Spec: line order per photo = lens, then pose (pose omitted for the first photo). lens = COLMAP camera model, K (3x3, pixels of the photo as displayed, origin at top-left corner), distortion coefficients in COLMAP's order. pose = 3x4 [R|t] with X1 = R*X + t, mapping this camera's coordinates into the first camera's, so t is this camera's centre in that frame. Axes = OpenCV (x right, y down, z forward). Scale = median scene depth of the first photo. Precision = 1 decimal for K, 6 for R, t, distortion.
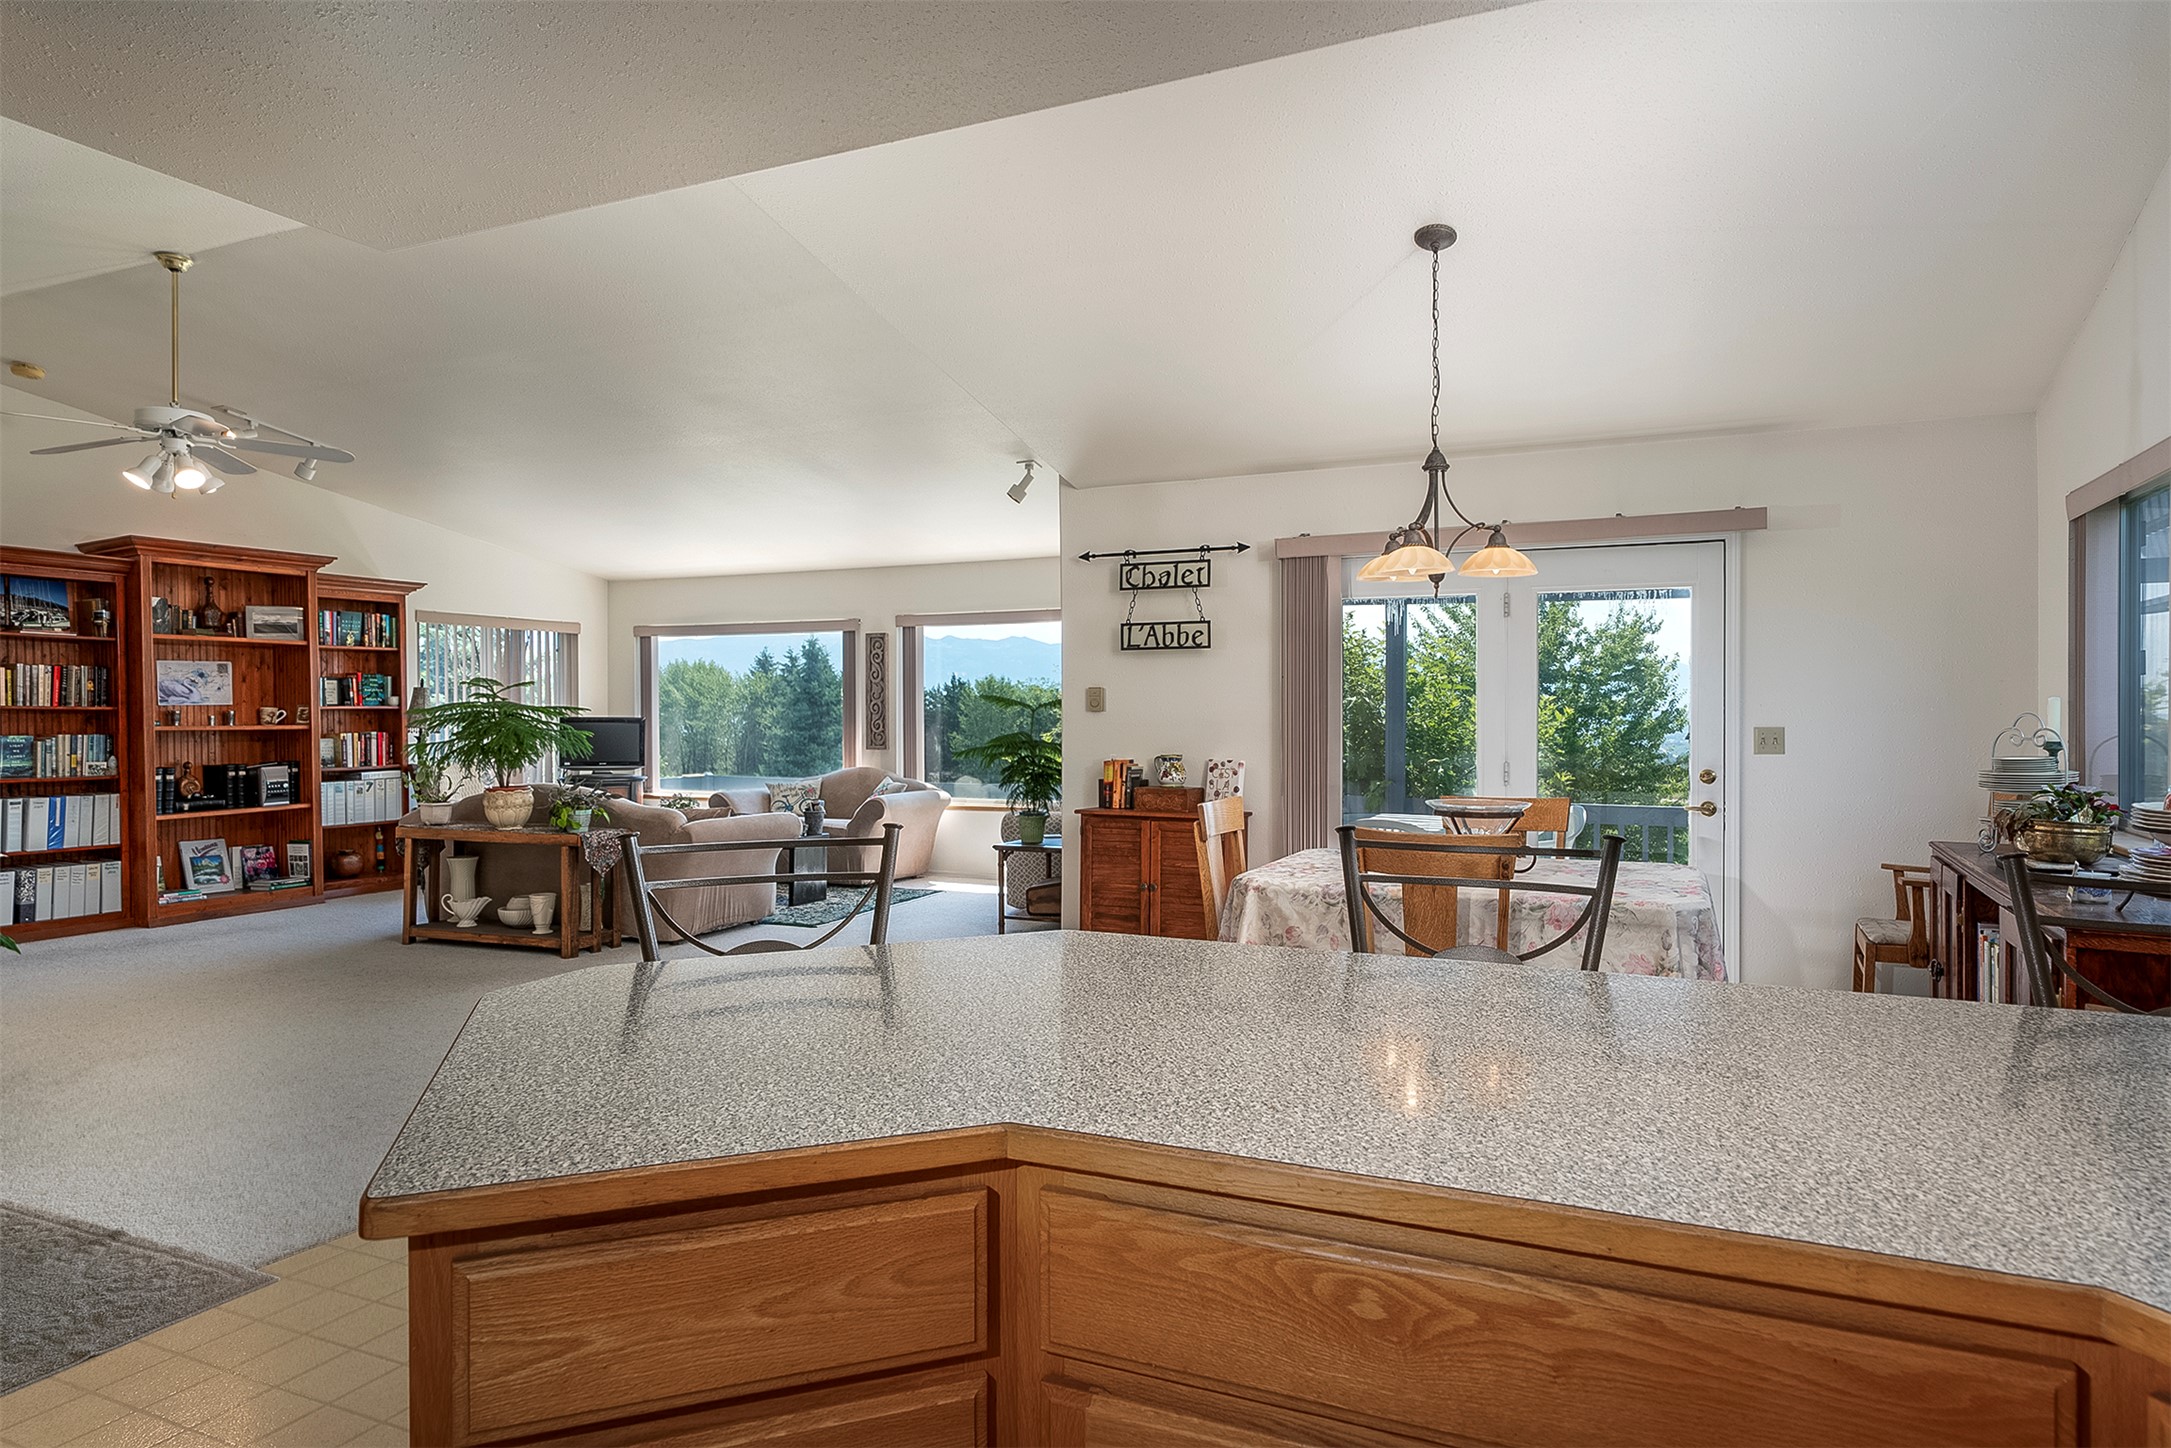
lens RADIAL K [[1238.5, 0, 1086.0], [0, 1238.5, 717.7], [0, 0, 1]] dist [0.003860, -0.001013]
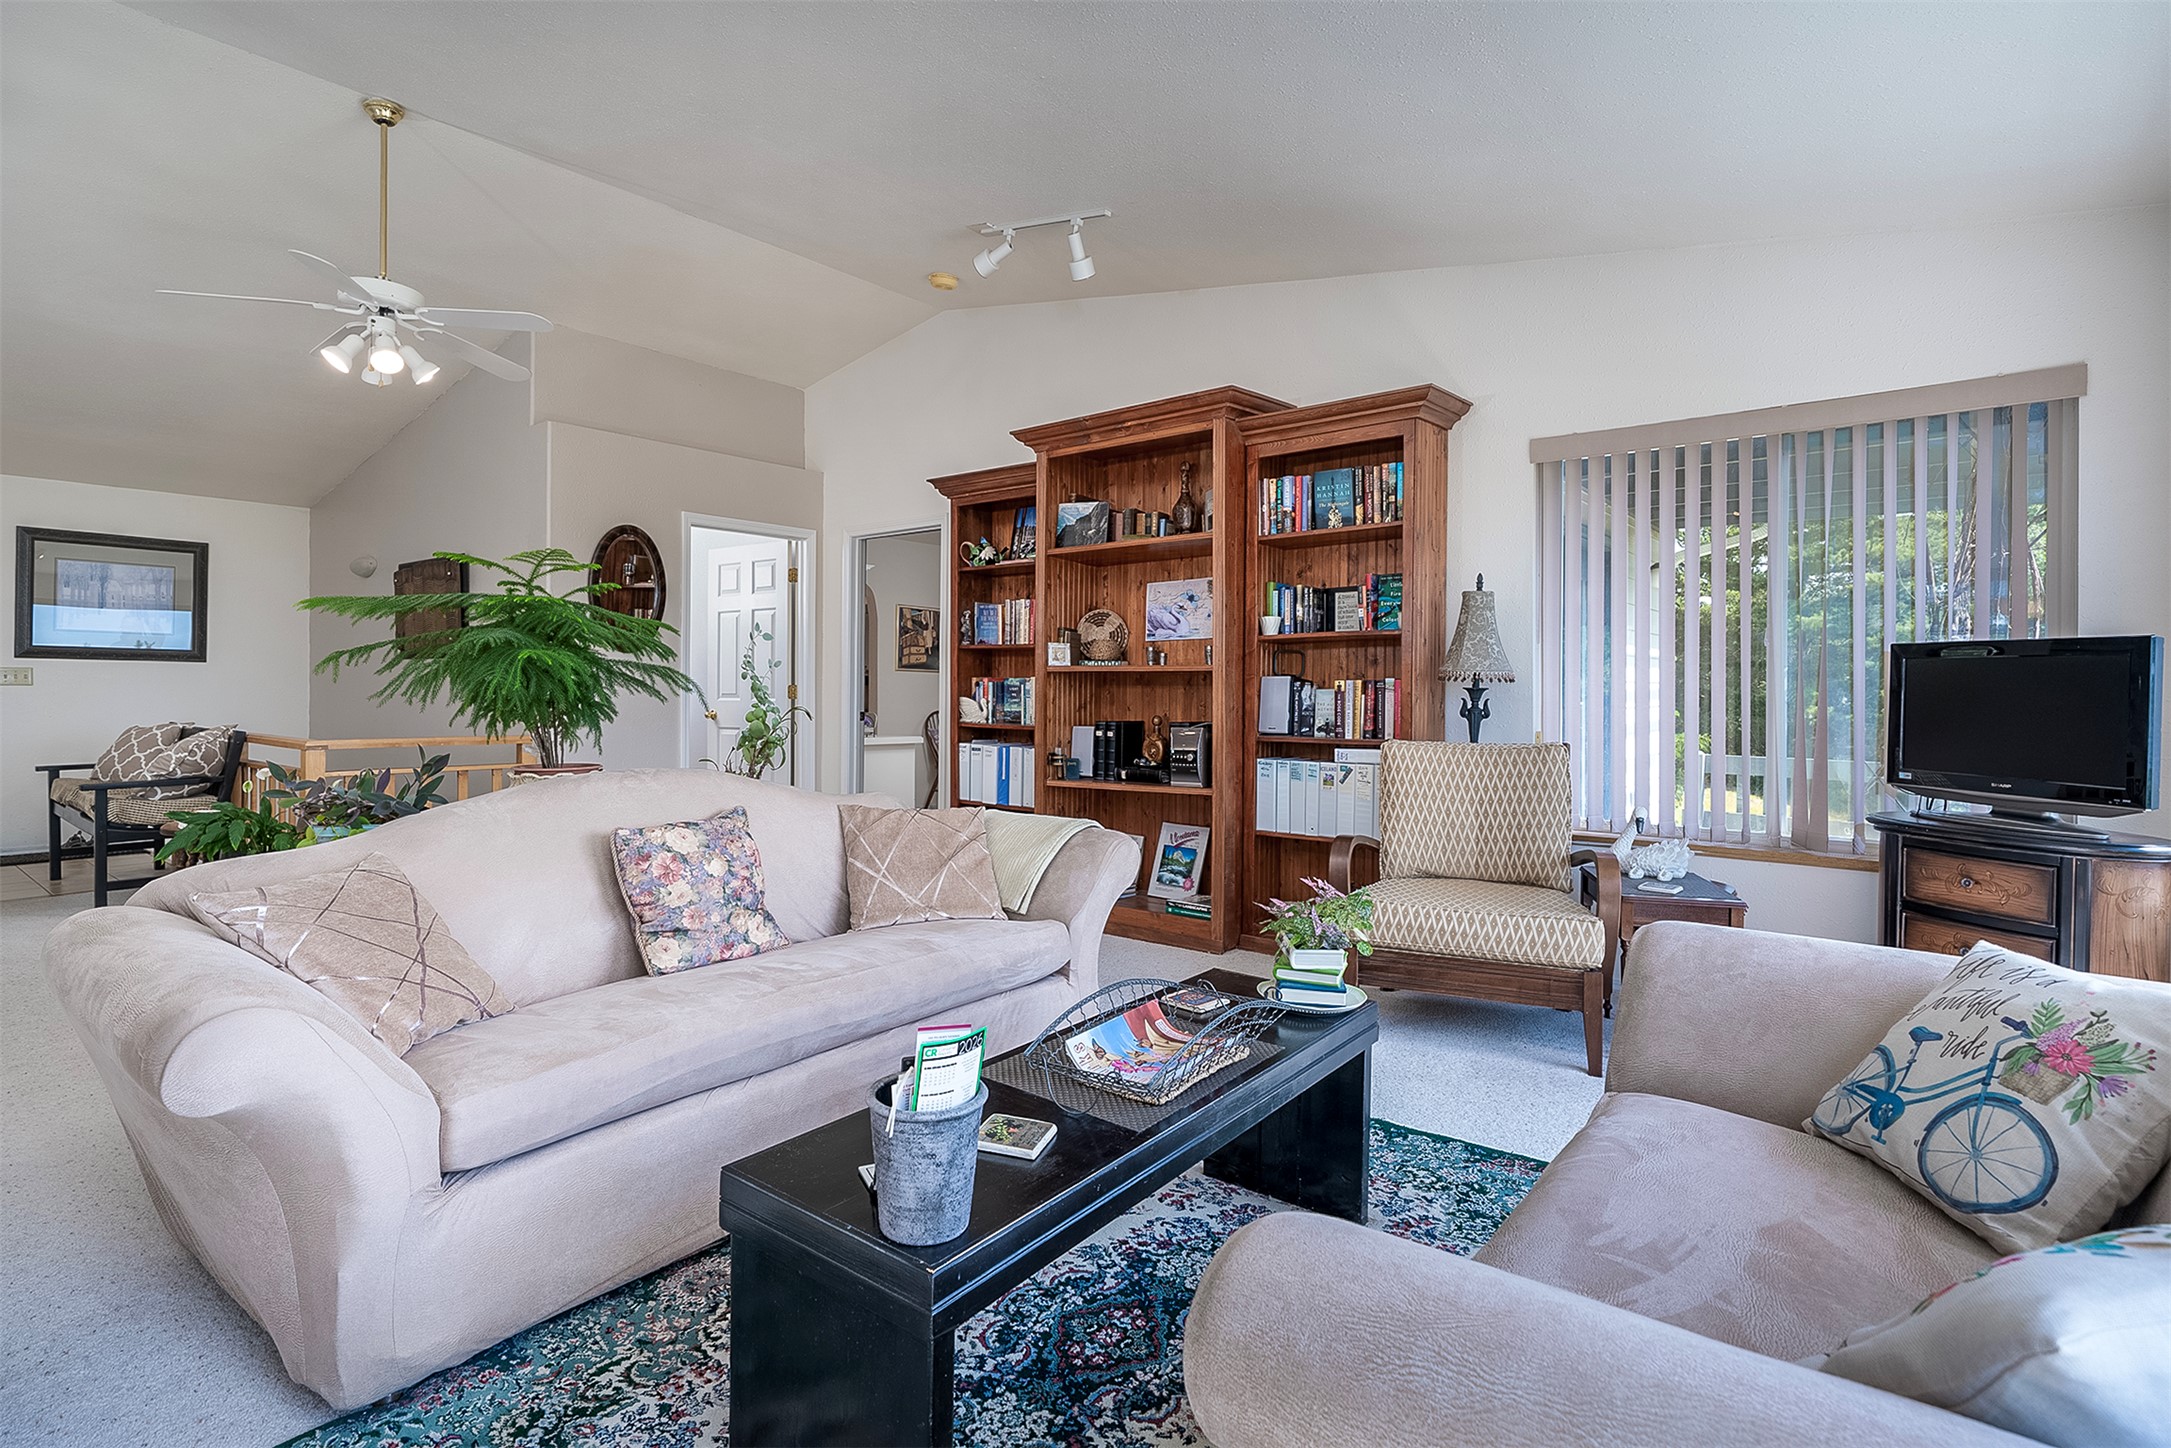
lens RADIAL K [[1062.9, 0, 1084.8], [0, 1062.9, 703.9], [0, 0, 1]] dist [0.013259, 0.000100]
pose [[-0.184795, 0.011588, -0.982709, -0.088476], [-0.011554, 0.999836, 0.013962, 0.019464], [0.982709, 0.013935, -0.184630, 1.047174]]
